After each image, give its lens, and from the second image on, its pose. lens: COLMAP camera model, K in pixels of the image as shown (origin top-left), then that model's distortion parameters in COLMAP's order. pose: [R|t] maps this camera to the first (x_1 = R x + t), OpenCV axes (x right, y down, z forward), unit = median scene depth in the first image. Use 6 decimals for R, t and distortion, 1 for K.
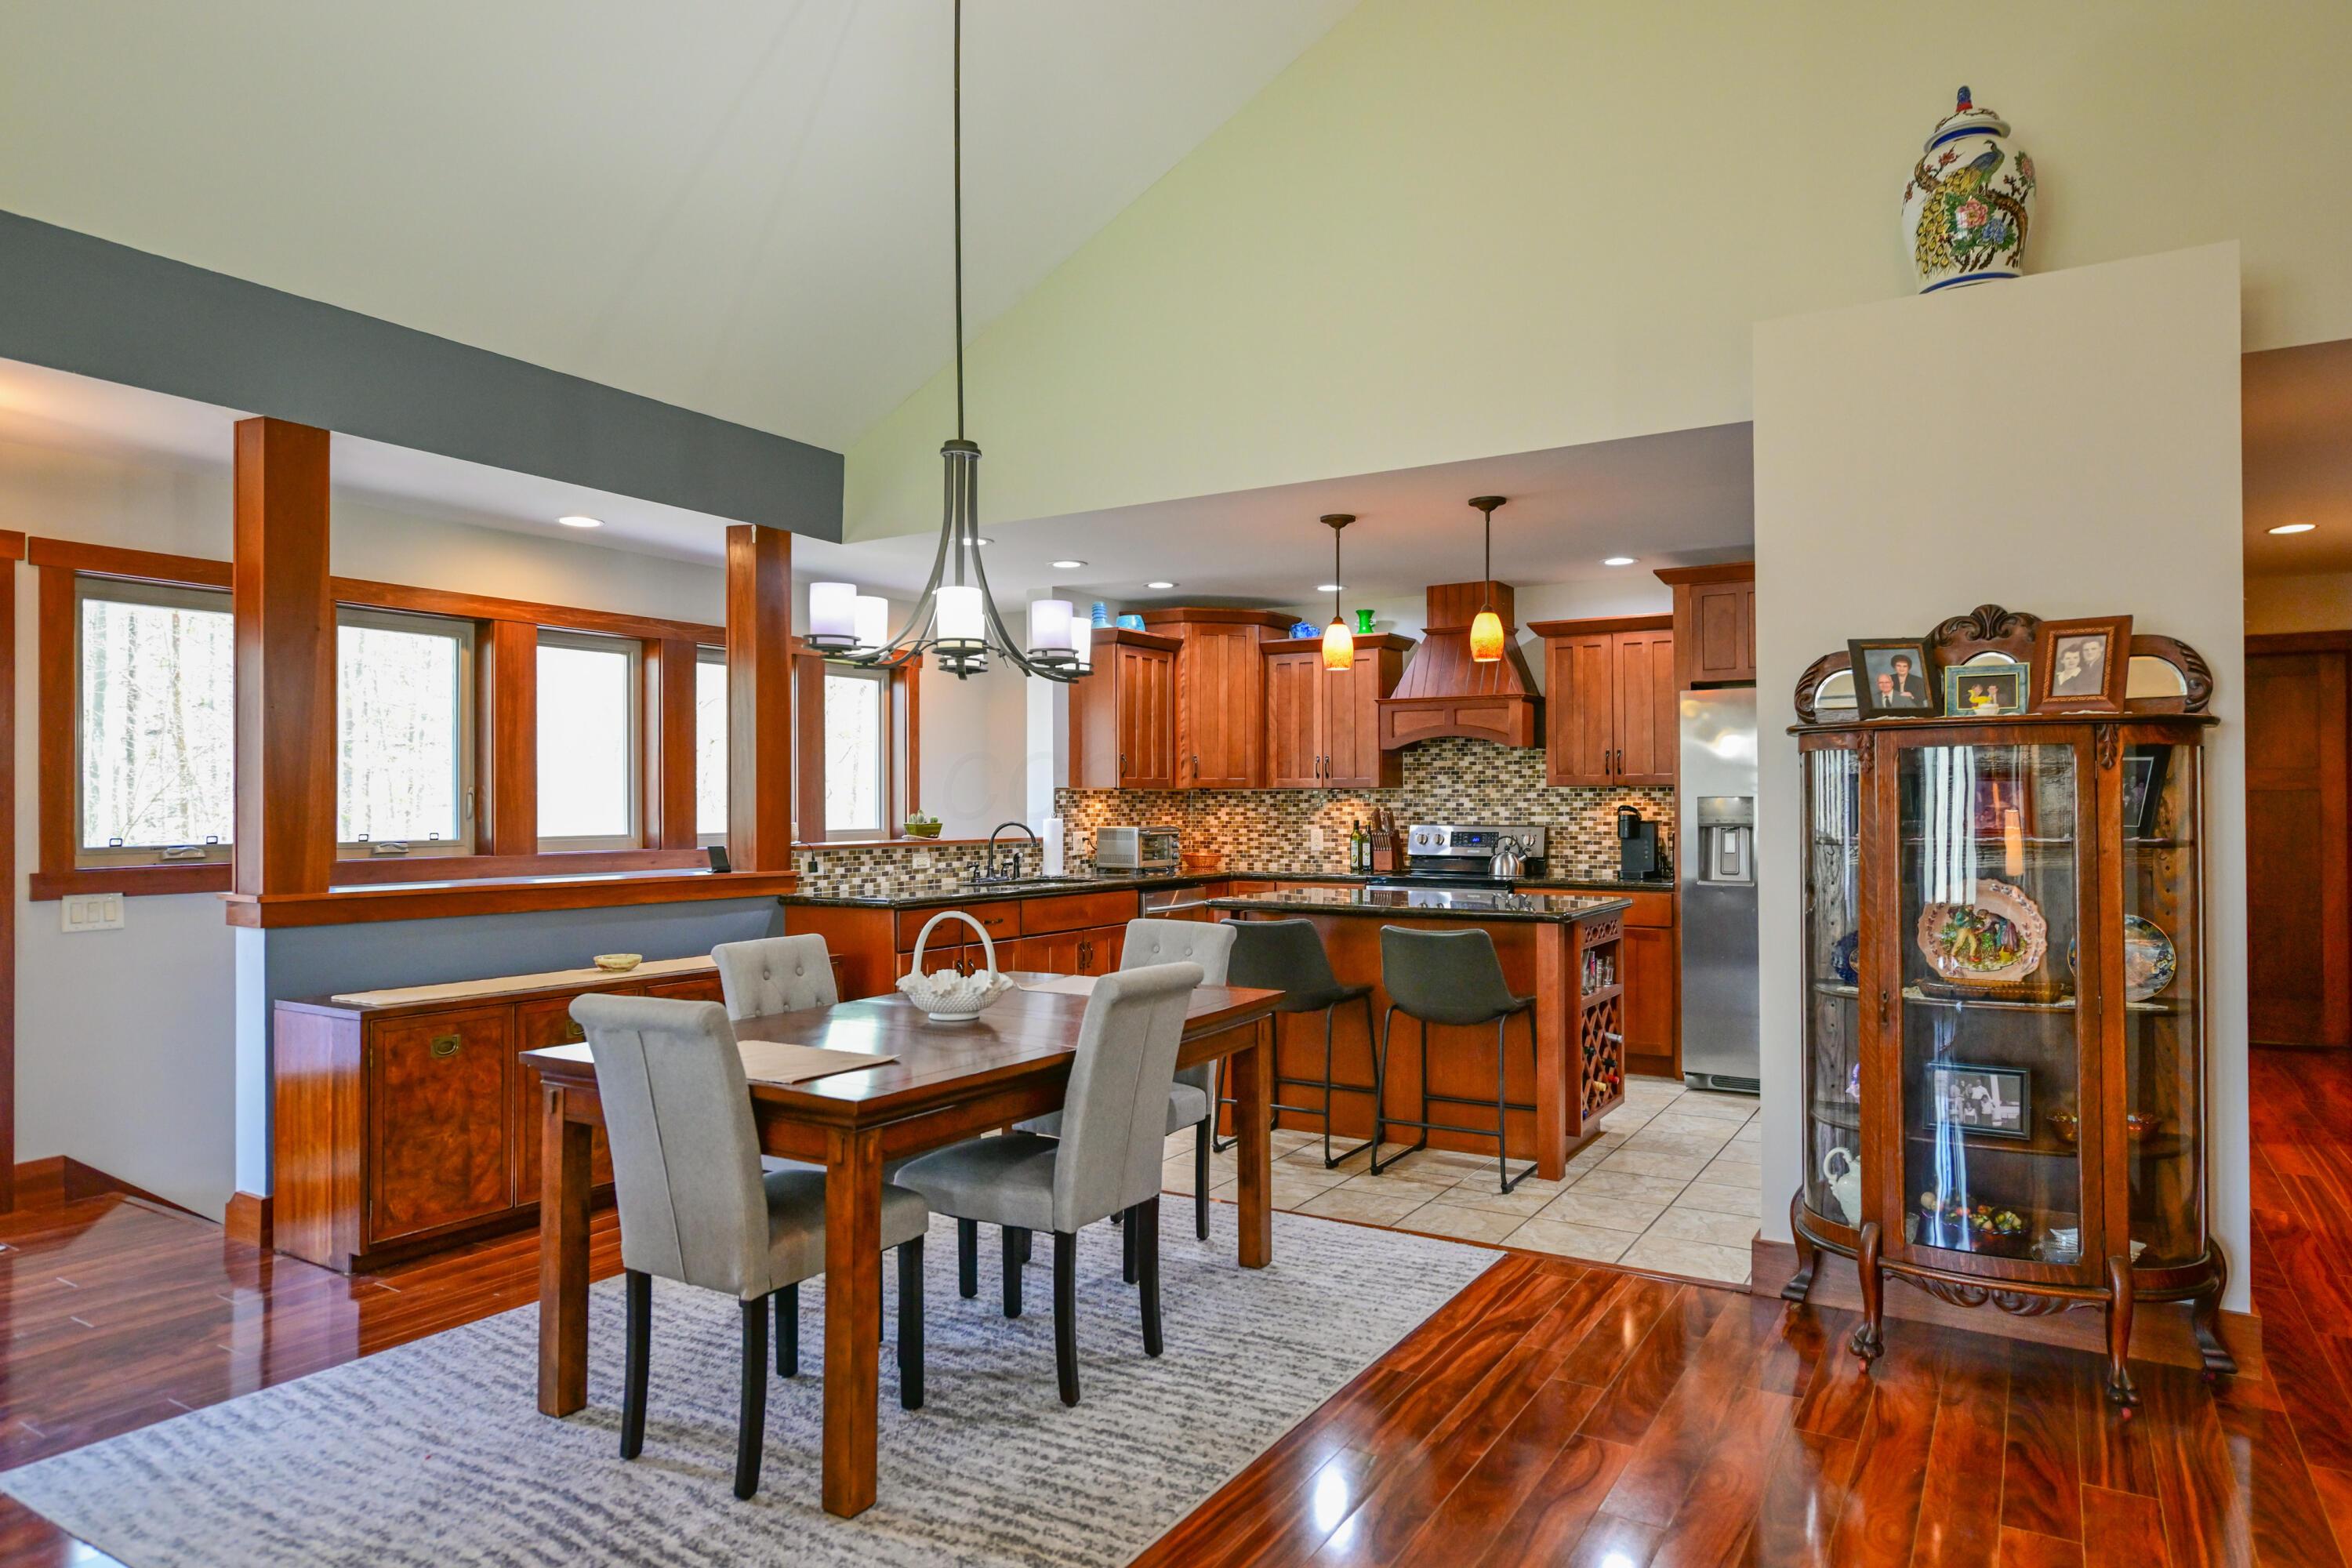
lens RADIAL K [[1421.7, 0, 1178.6], [0, 1421.7, 791.4], [0, 0, 1]] dist [0.000184, -0.000172]
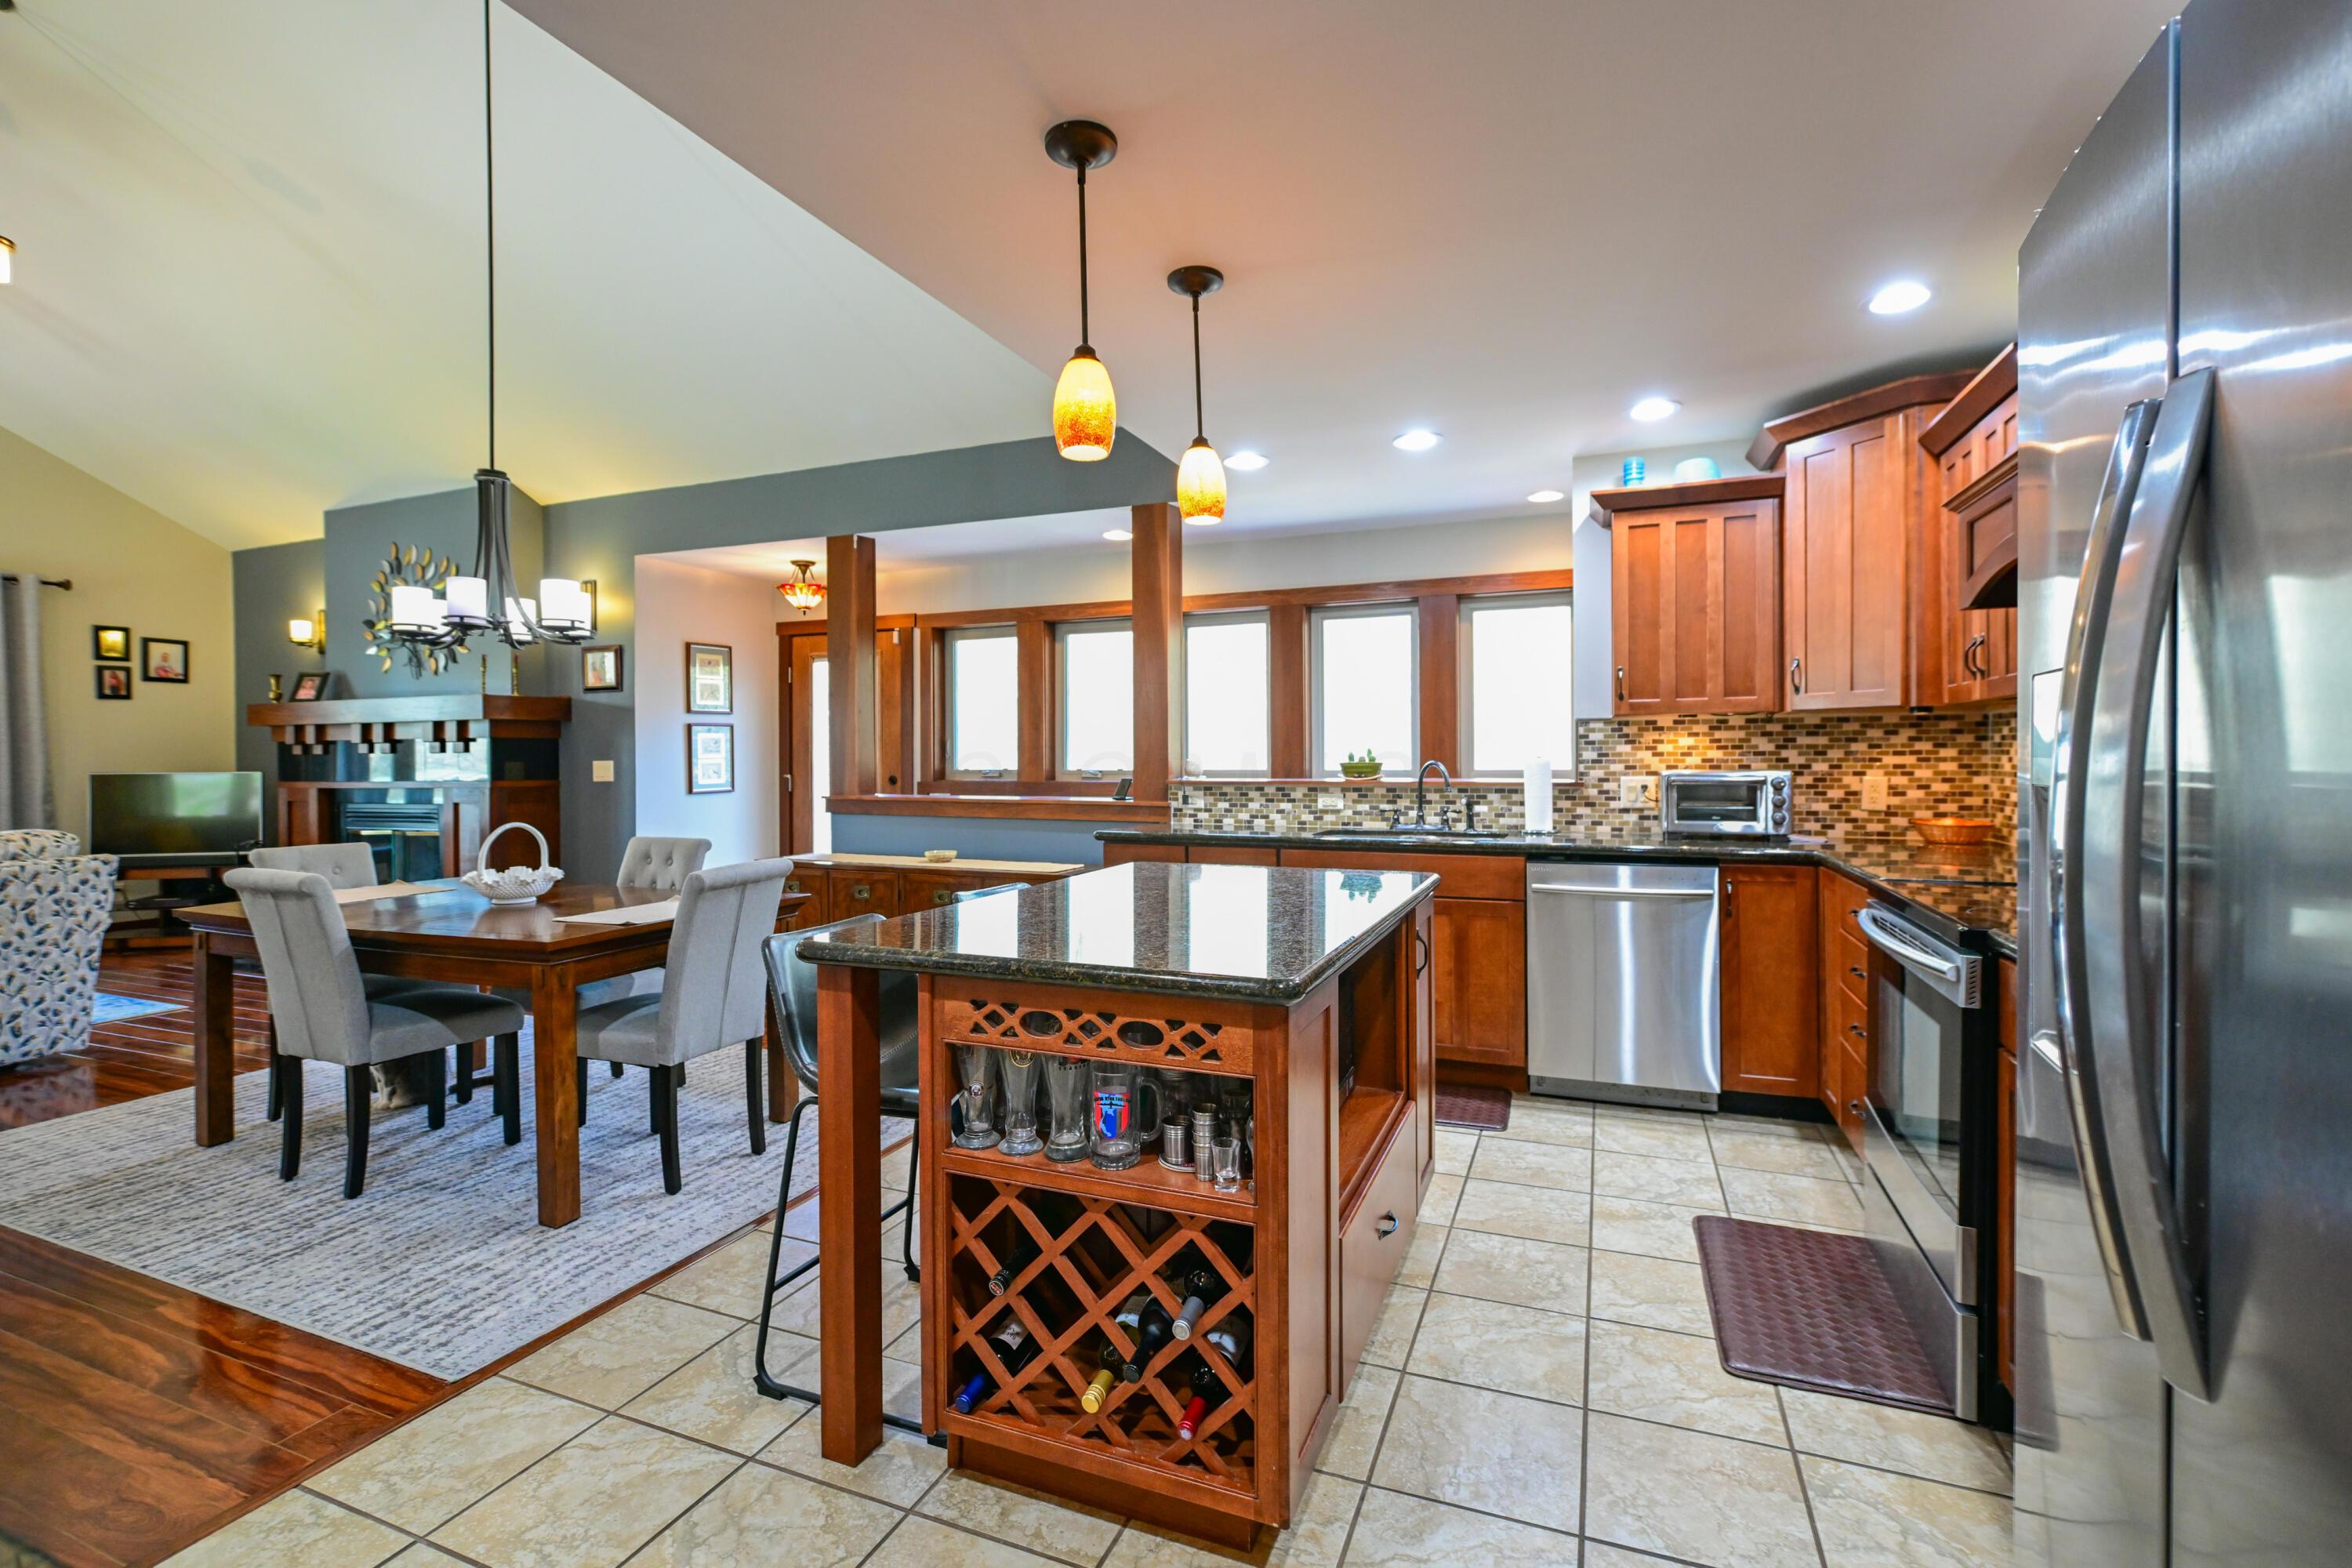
lens RADIAL K [[1019.9, 0, 1182.6], [0, 1019.9, 765.8], [0, 0, 1]] dist [0.002763, 0.000423]
pose [[0.157172, 0.012702, -0.987490, 0.548960], [0.016188, 0.999750, 0.015436, 0.014291], [0.987439, -0.018412, 0.156927, 0.902825]]
